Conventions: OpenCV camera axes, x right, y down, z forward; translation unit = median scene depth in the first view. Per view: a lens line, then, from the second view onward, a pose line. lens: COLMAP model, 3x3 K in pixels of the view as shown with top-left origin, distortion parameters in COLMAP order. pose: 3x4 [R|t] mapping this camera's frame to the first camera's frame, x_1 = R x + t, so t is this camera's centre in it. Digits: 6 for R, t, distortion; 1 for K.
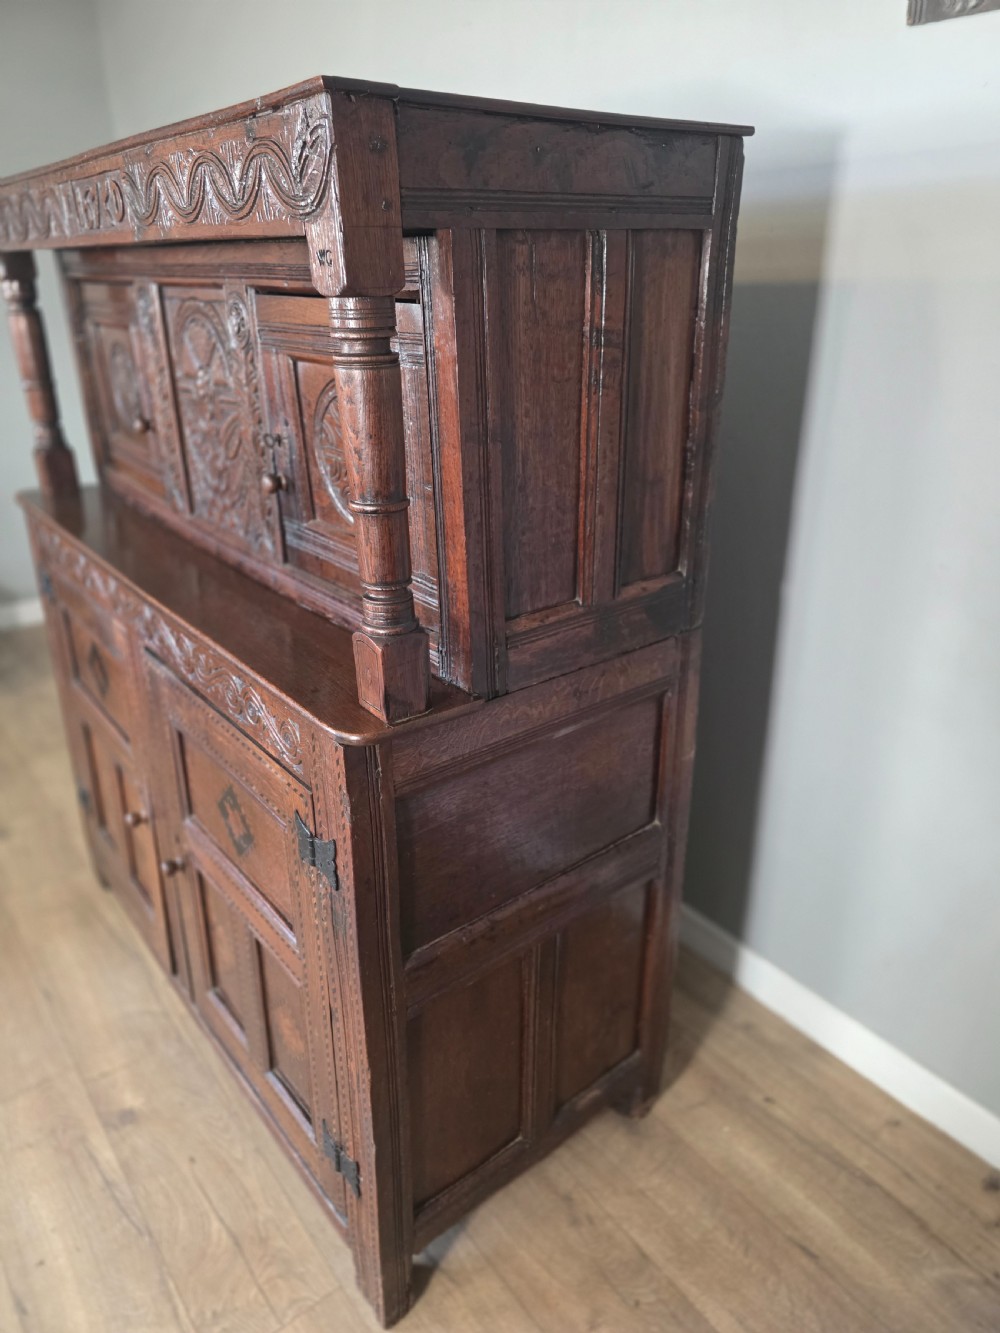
lens RADIAL K [[901.5, 0, 505.7], [0, 901.5, 669.5], [0, 0, 1]] dist [0.072722, -0.077171]
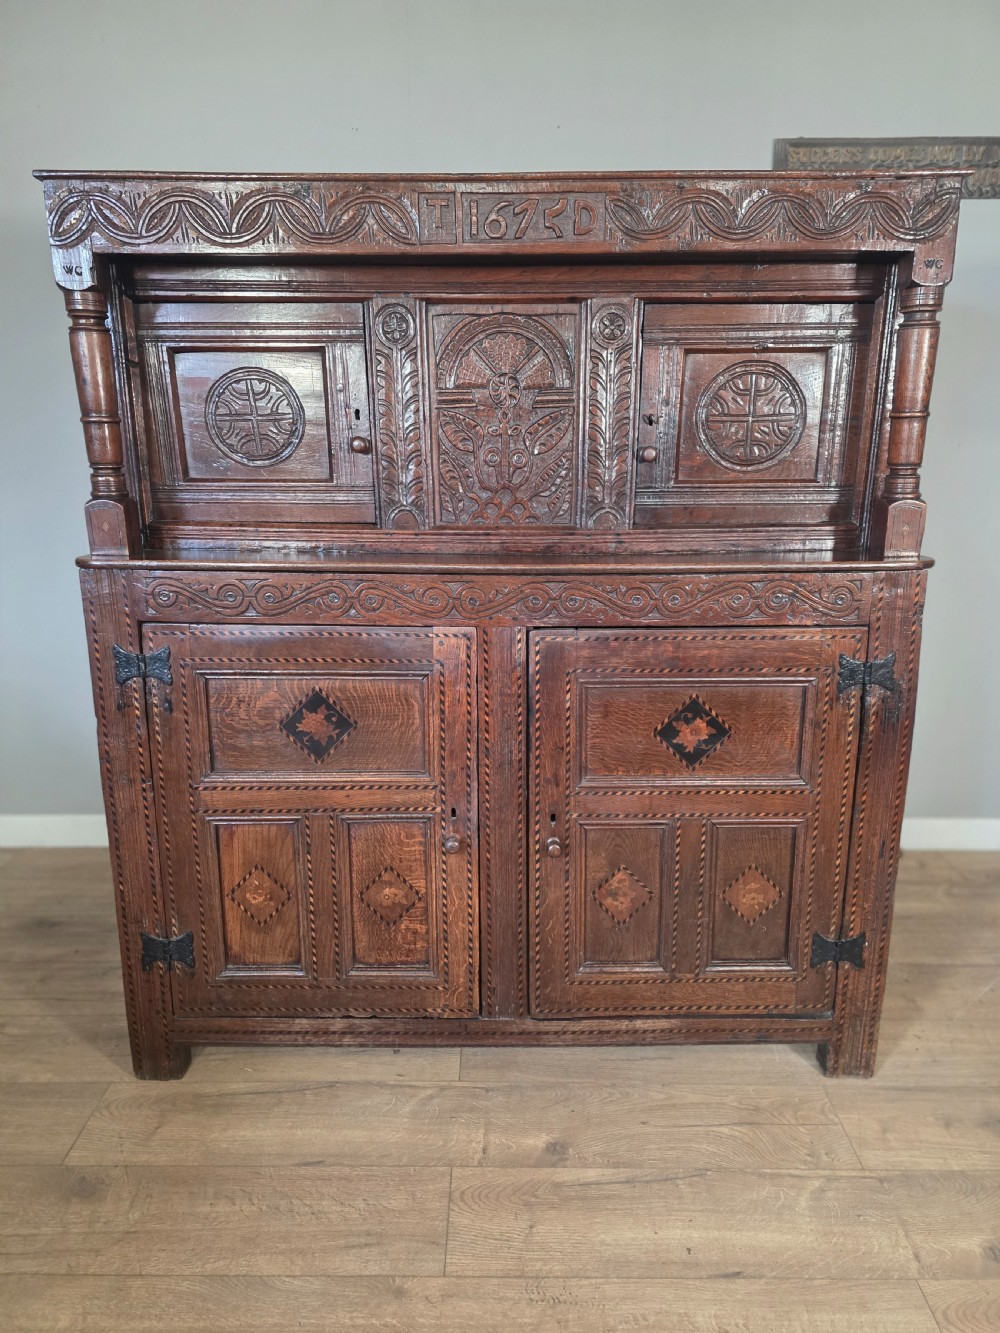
lens RADIAL K [[901.5, 0, 506.7], [0, 901.5, 668.5], [0, 0, 1]] dist [0.072722, -0.077171]
pose [[0.615461, -0.200835, 0.762150, -1.343568], [0.318989, 0.947726, -0.007859, 0.020630], [-0.720731, 0.247954, 0.647353, 0.398194]]
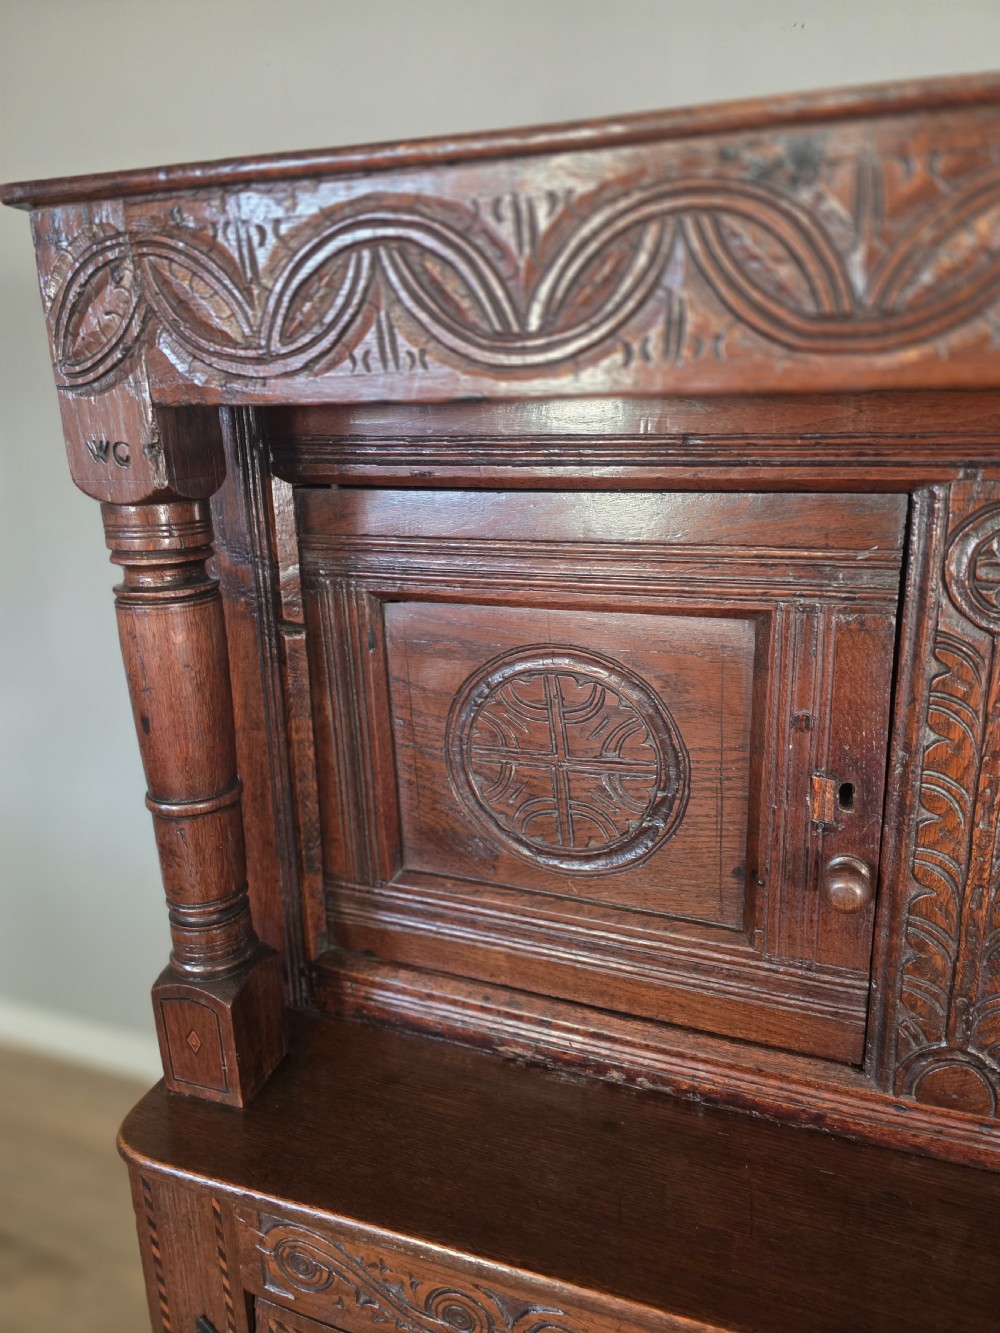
lens RADIAL K [[891.5, 0, 506.2], [0, 891.5, 658.9], [0, 0, 1]] dist [0.059688, -0.069227]
pose [[0.838513, -0.164856, 0.519344, -0.814957], [0.238991, 0.967832, -0.078646, -0.436755], [-0.489673, 0.190064, 0.850938, 0.950614]]
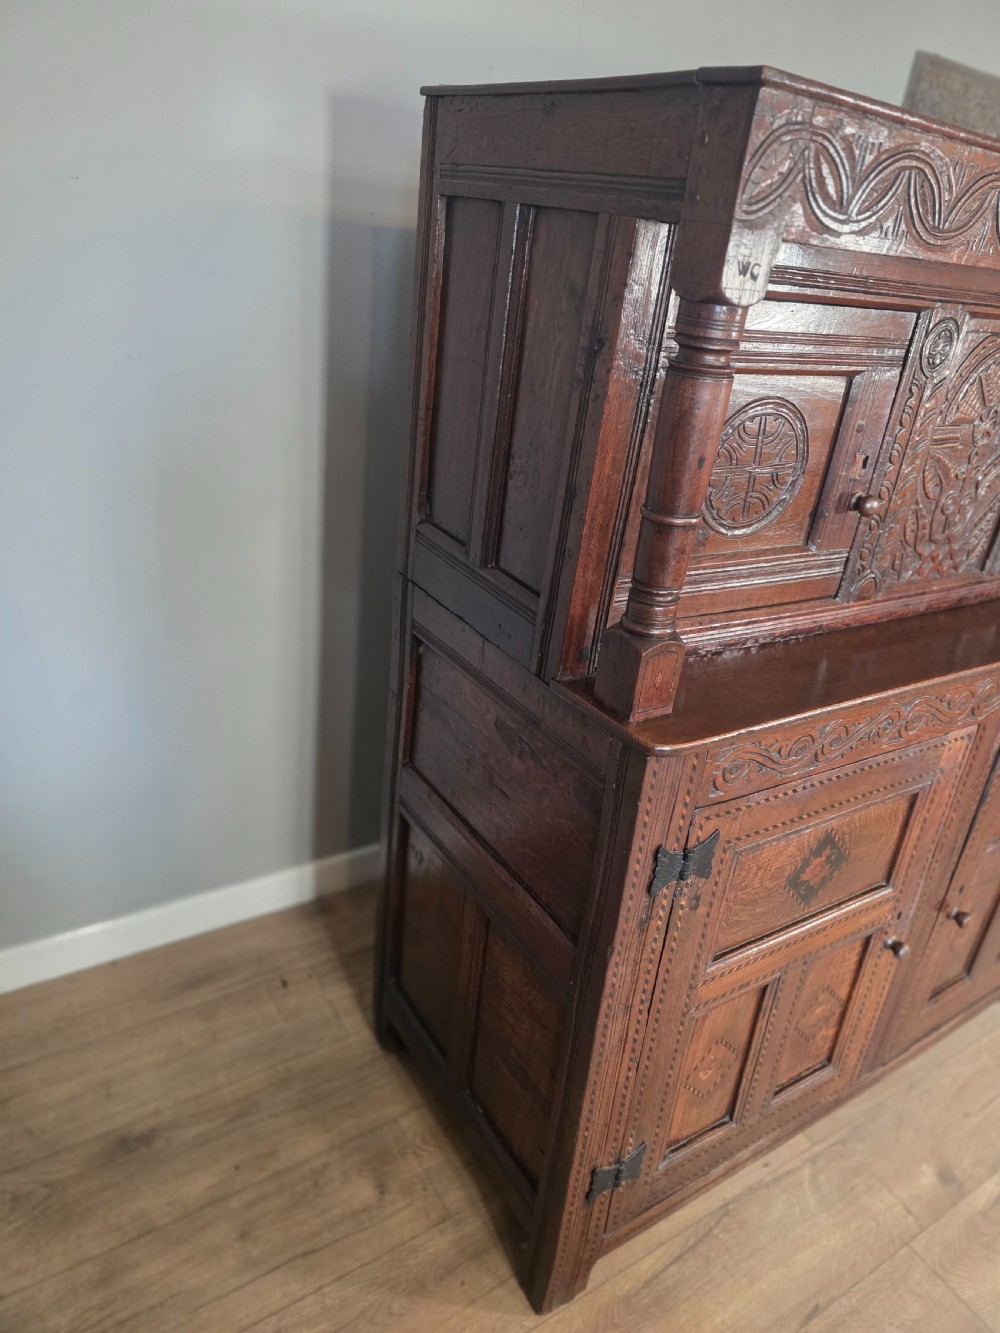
lens RADIAL K [[901.5, 0, 514.2], [0, 901.5, 671.1], [0, 0, 1]] dist [0.072722, -0.077171]
pose [[0.086151, -0.436932, 0.895359, -1.394561], [0.288419, 0.871156, 0.397369, -0.646110], [-0.953621, 0.224005, 0.201071, 1.429822]]
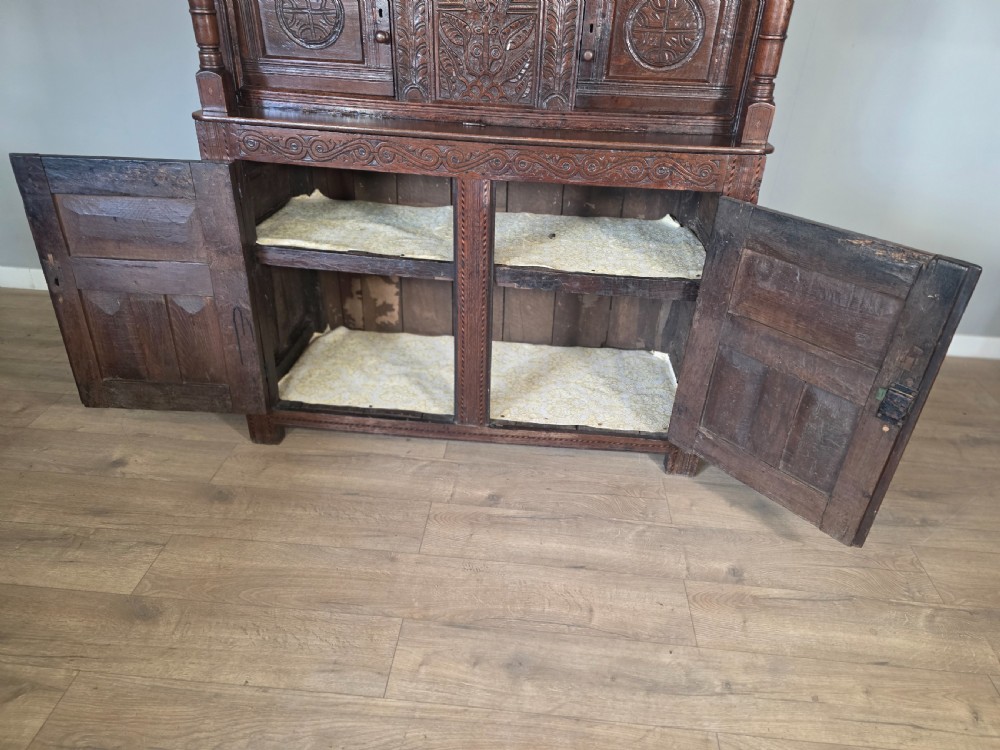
lens RADIAL K [[676.3, 0, 507.5], [0, 676.3, 369.9], [0, 0, 1]] dist [0.072722, -0.077171]
pose [[0.671353, -0.348539, 0.654069, -1.388406], [0.261869, 0.937150, 0.230598, 0.017434], [-0.693333, 0.016468, 0.720430, 0.166374]]
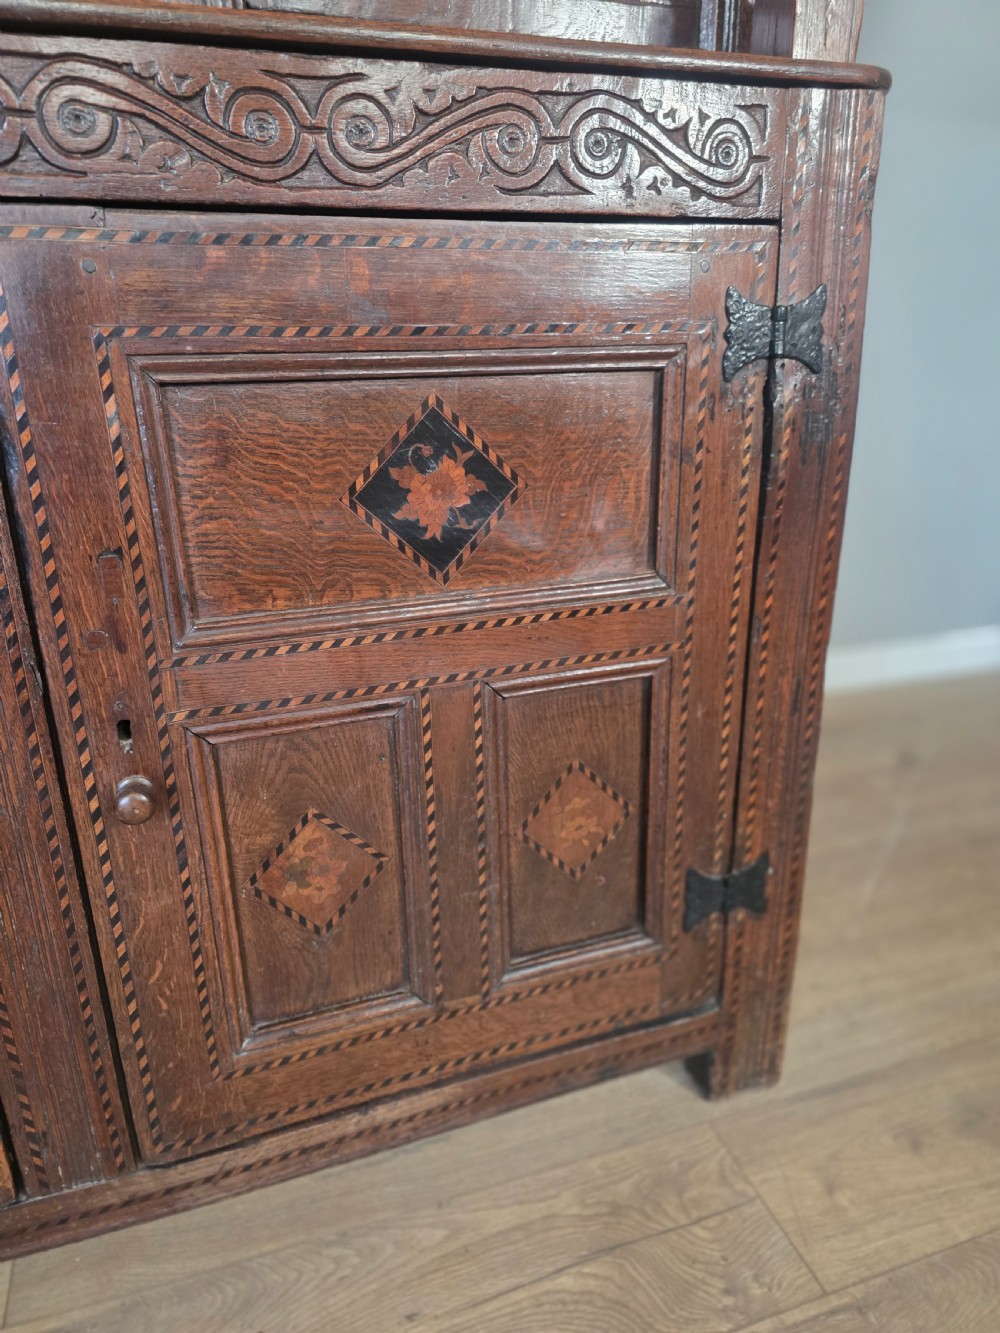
lens RADIAL K [[891.5, 0, 498.2], [0, 891.5, 659.9], [0, 0, 1]] dist [0.059688, -0.069227]
pose [[0.329837, -0.323915, 0.886728, -0.779539], [0.391385, 0.901686, 0.183795, 0.176249], [-0.859084, 0.286429, 0.424185, 0.791630]]
